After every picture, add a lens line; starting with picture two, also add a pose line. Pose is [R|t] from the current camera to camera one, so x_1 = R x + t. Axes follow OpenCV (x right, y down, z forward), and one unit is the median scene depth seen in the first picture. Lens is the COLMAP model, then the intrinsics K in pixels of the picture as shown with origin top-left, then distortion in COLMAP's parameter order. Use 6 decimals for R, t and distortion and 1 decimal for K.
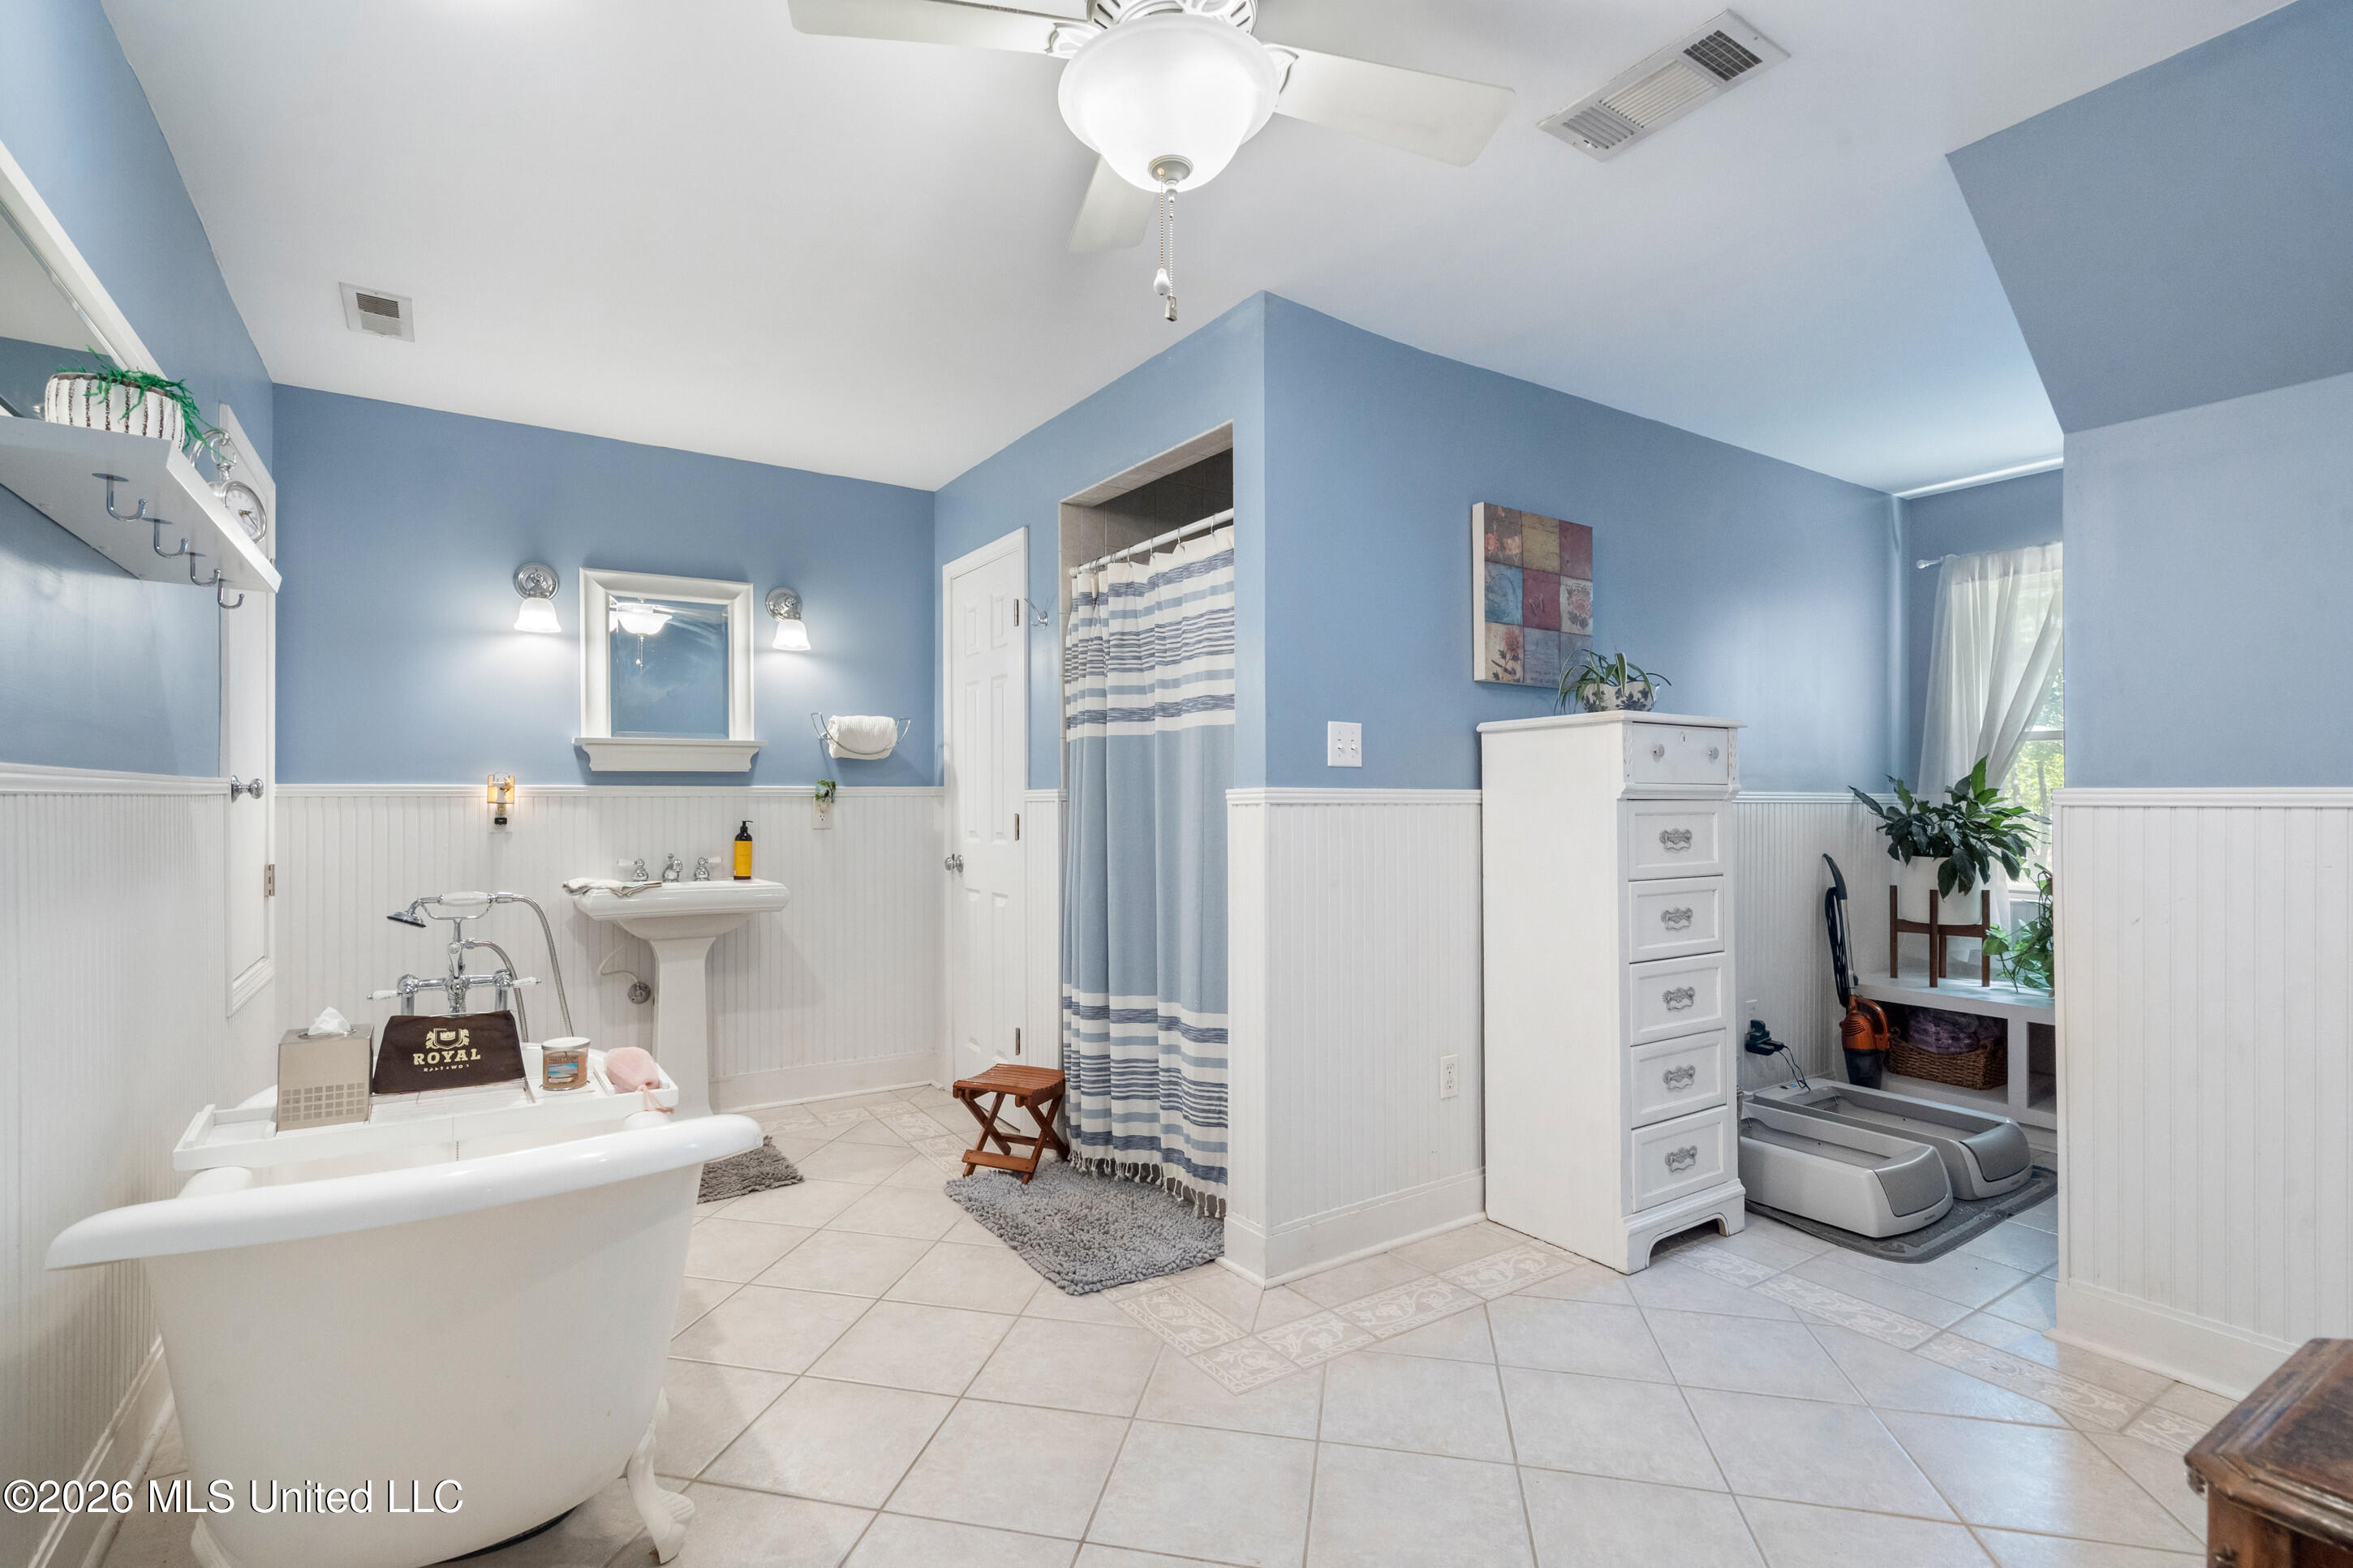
lens RADIAL K [[1078.7, 0, 1175.8], [0, 1078.7, 799.3], [0, 0, 1]] dist [0.000457, 0.000063]
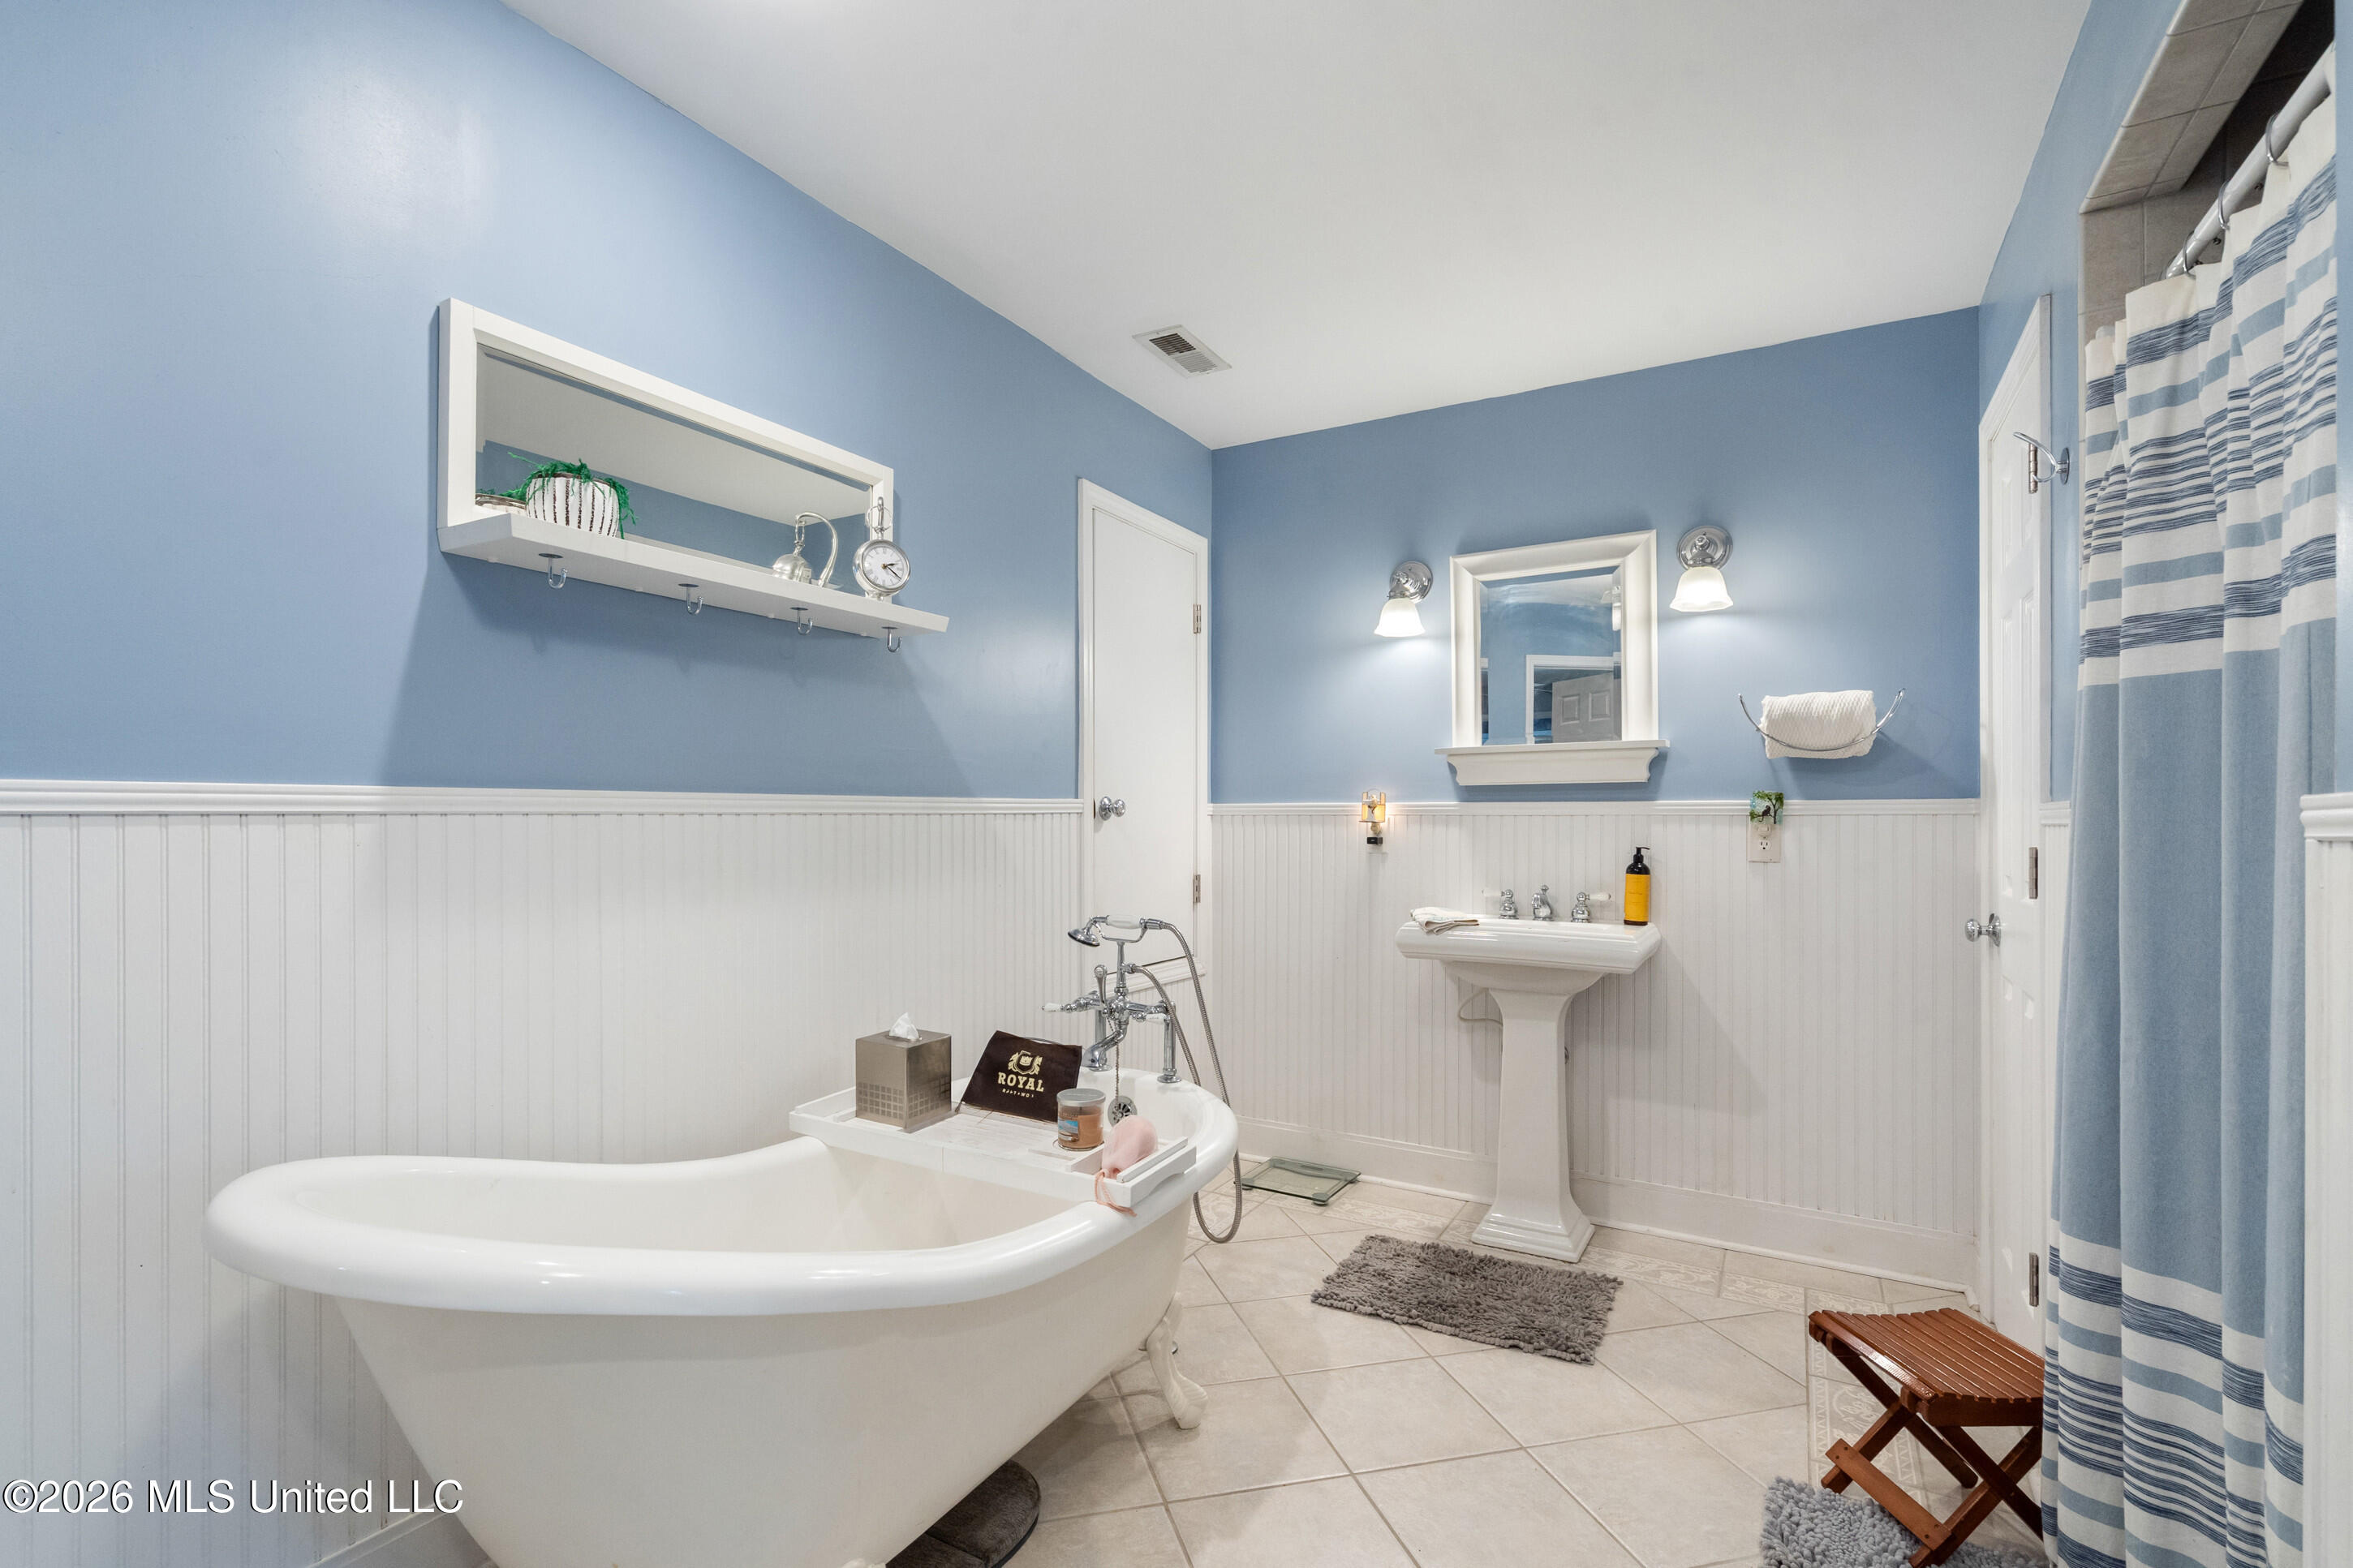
lens RADIAL K [[1095.9, 0, 1172.6], [0, 1095.9, 819.9], [0, 0, 1]] dist [0.001479, 0.000085]
pose [[0.429710, 0.004826, -0.902954, 0.168517], [-0.002014, 0.999988, 0.004386, -0.002110], [0.902964, -0.000066, 0.429715, 0.420832]]
